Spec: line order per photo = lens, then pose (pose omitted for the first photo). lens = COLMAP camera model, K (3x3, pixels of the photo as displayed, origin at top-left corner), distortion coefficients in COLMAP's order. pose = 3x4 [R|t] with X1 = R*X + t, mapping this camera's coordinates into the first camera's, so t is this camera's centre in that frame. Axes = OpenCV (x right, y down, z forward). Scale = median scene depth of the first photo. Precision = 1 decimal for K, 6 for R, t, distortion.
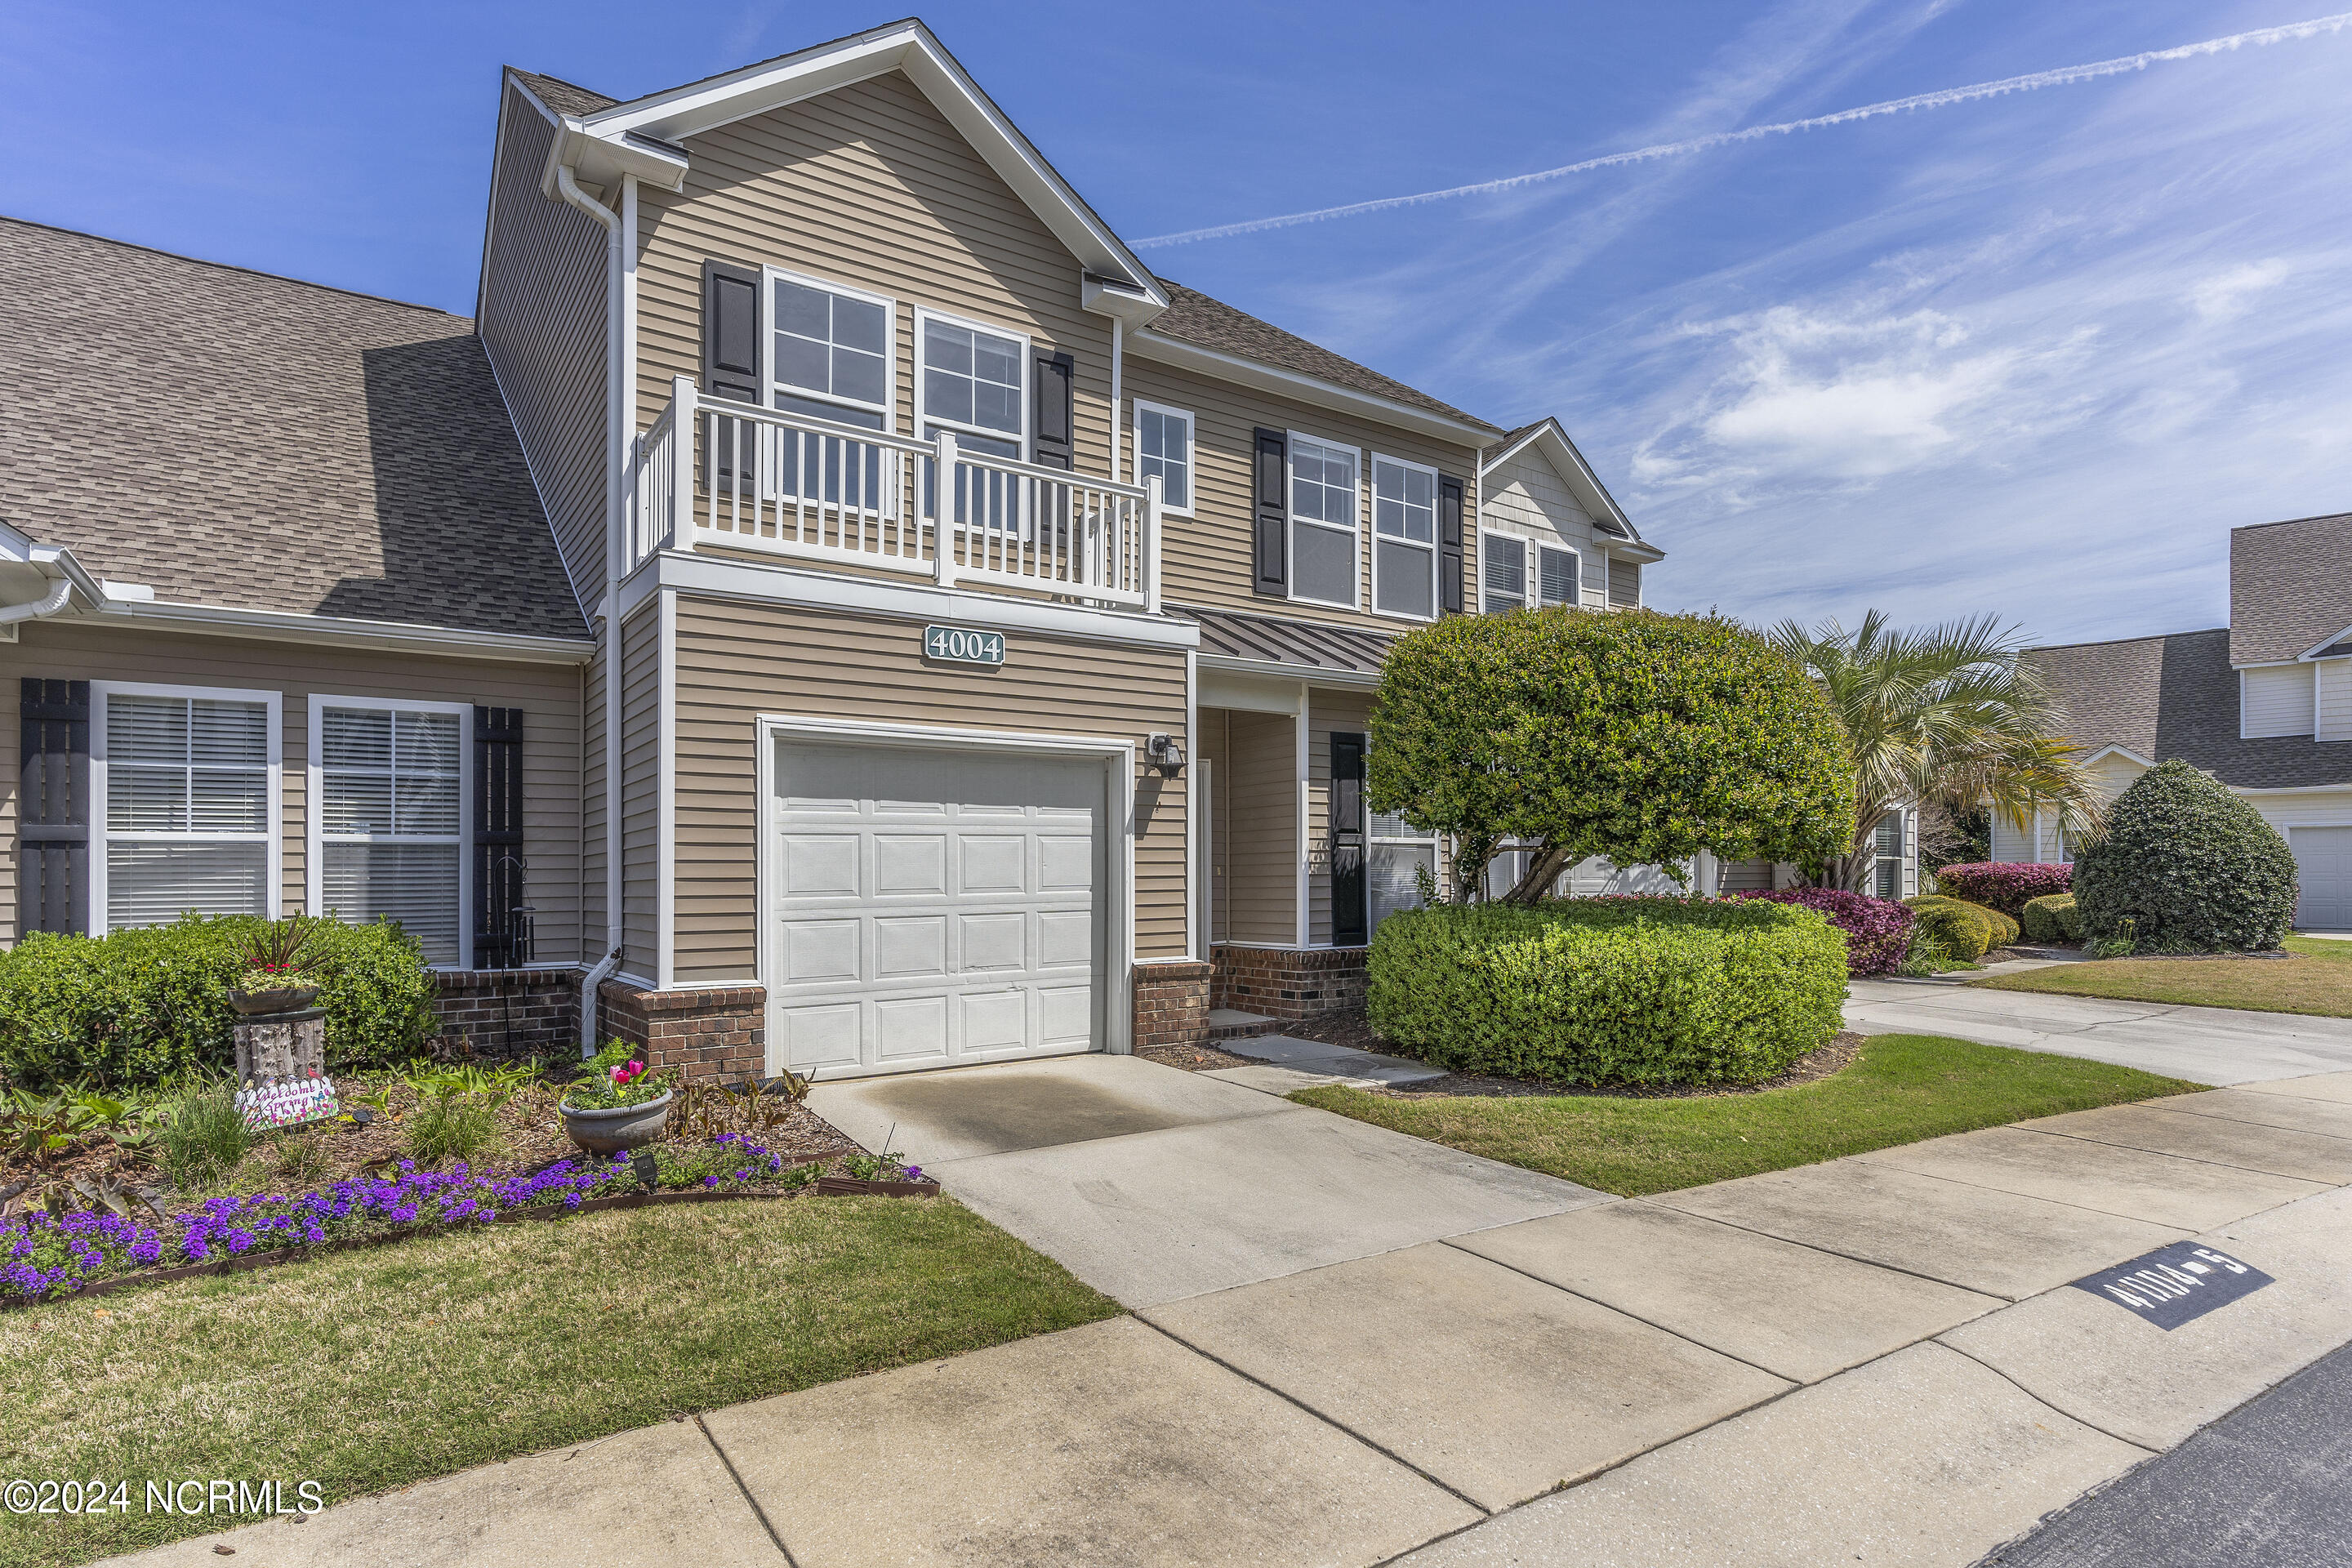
lens RADIAL K [[1229.4, 0, 1196.0], [0, 1229.4, 862.7], [0, 0, 1]] dist [-0.001487, -0.000400]
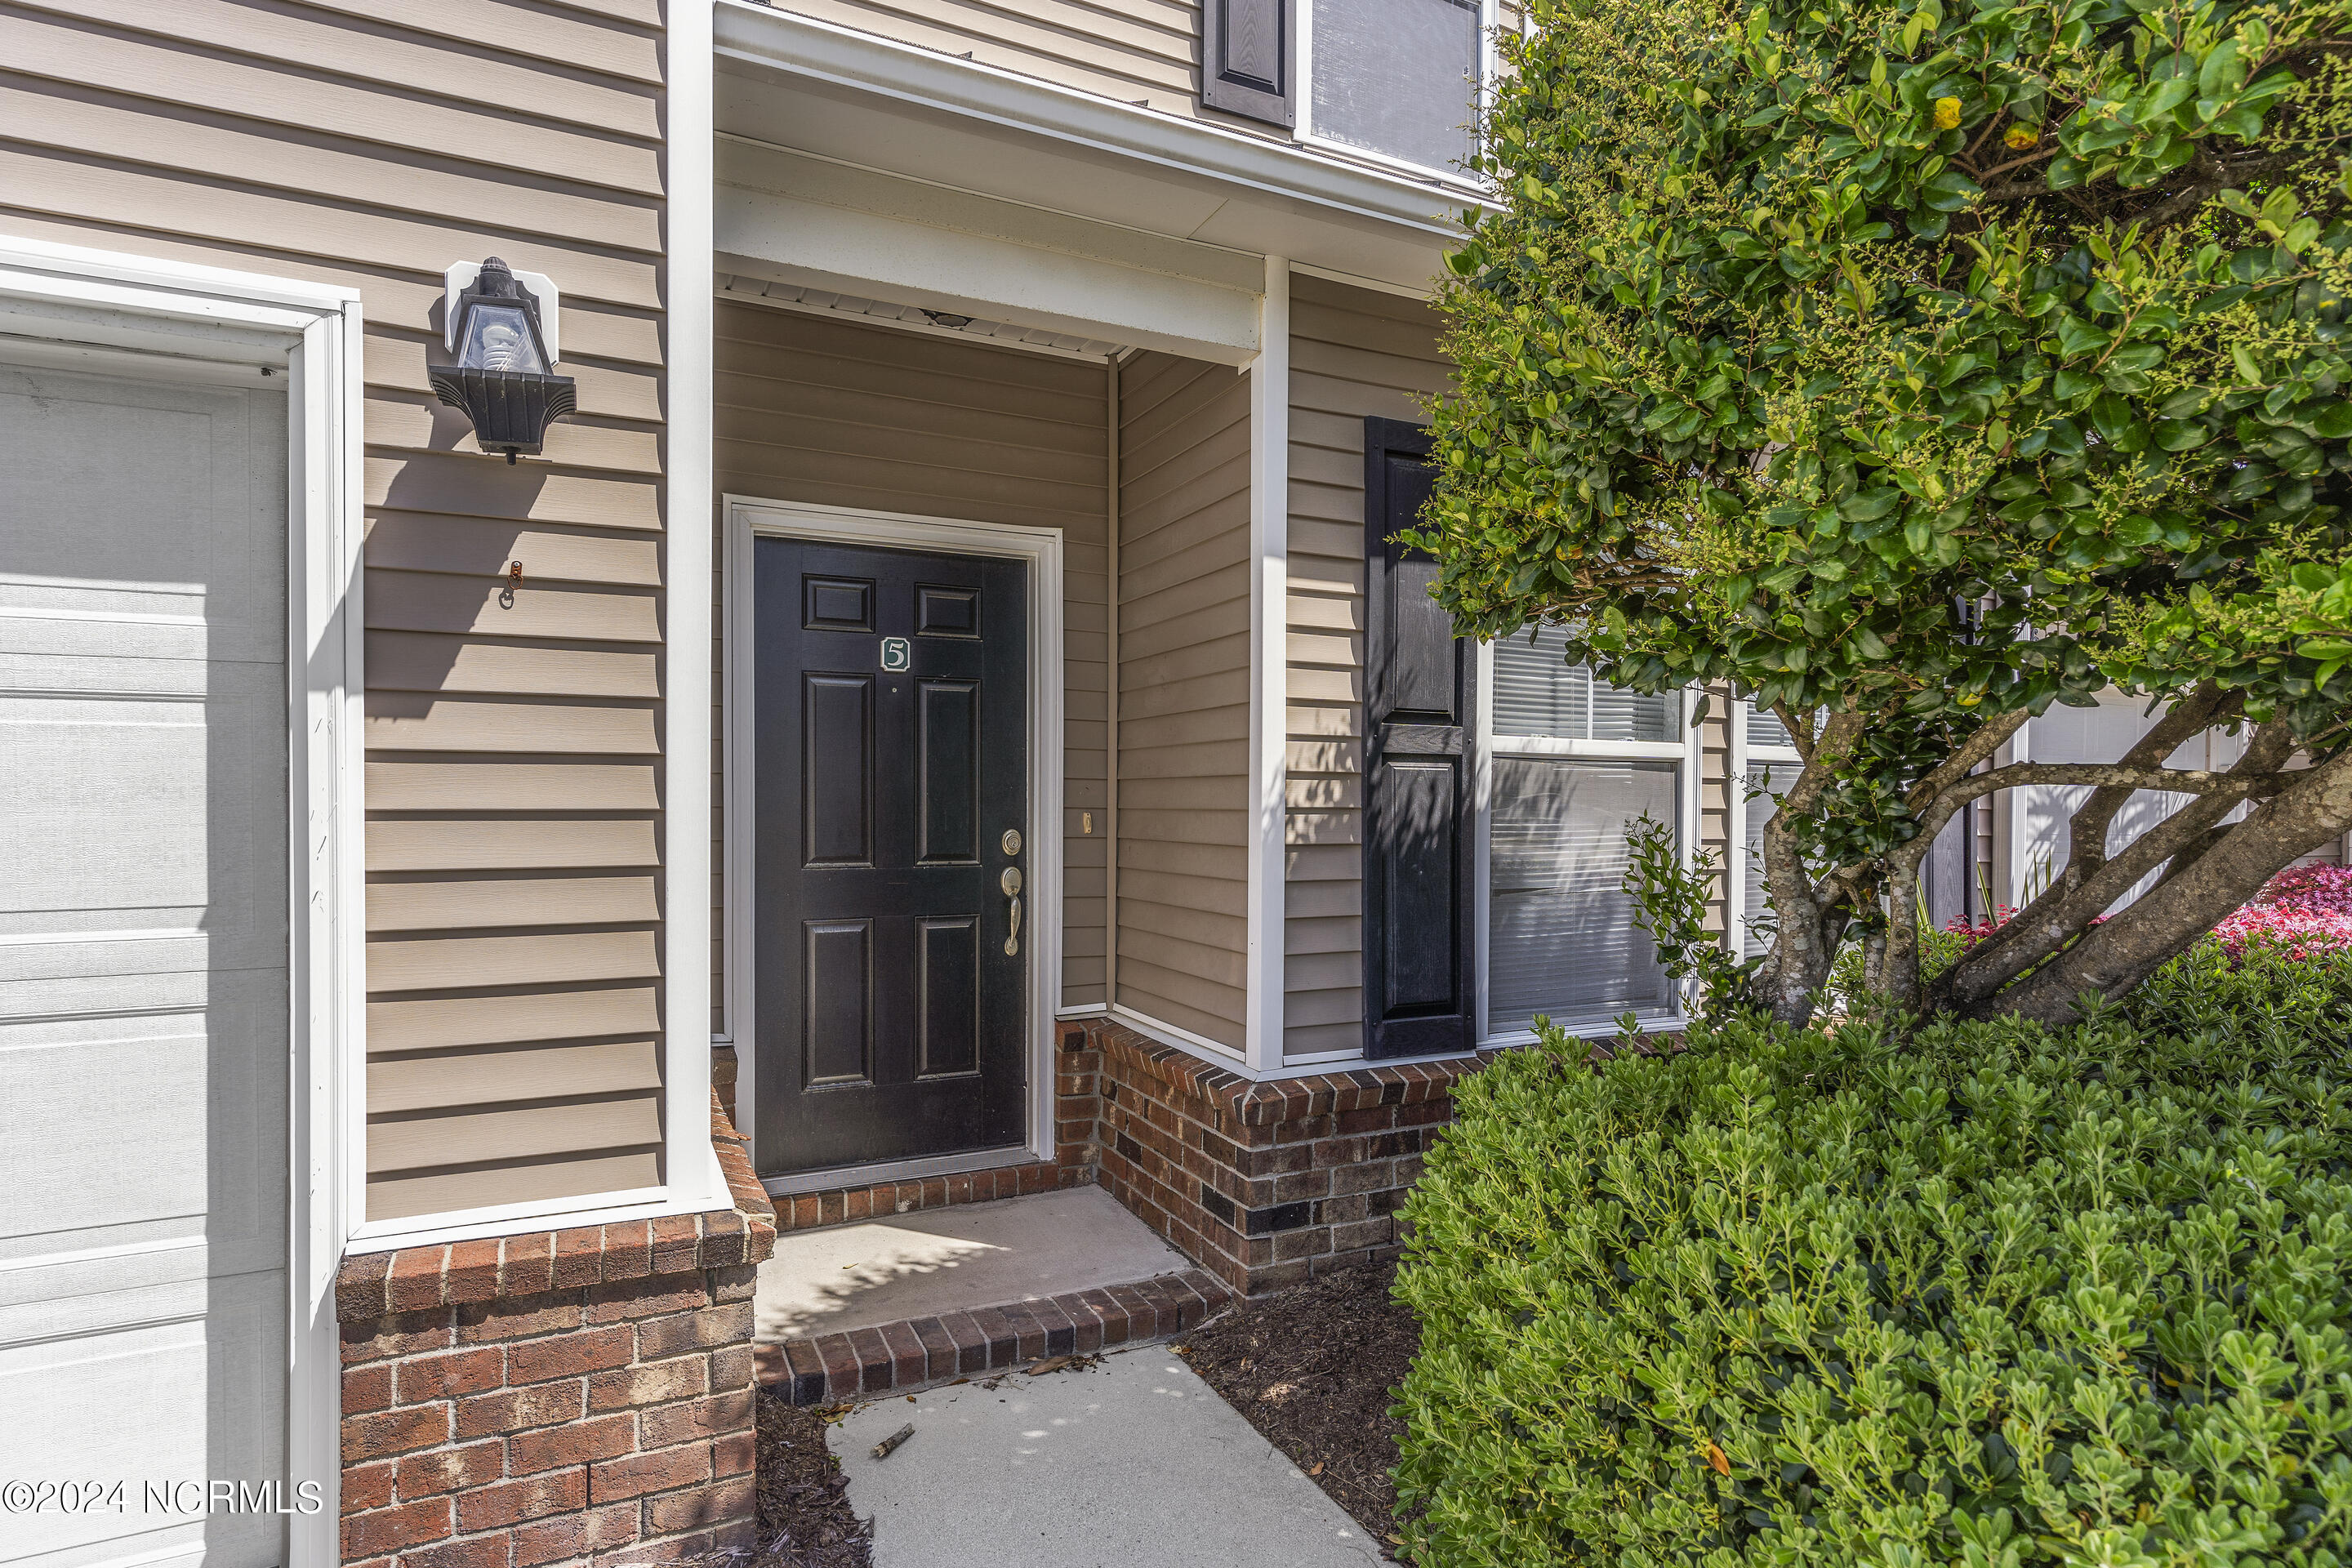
lens RADIAL K [[1229.4, 0, 1138.2], [0, 1229.4, 789.8], [0, 0, 1]] dist [-0.001487, -0.000400]
pose [[0.980281, 0.013238, -0.197164, 0.137064], [-0.012397, 0.999908, 0.005499, -0.007693], [0.197219, -0.002947, 0.980355, 0.778236]]
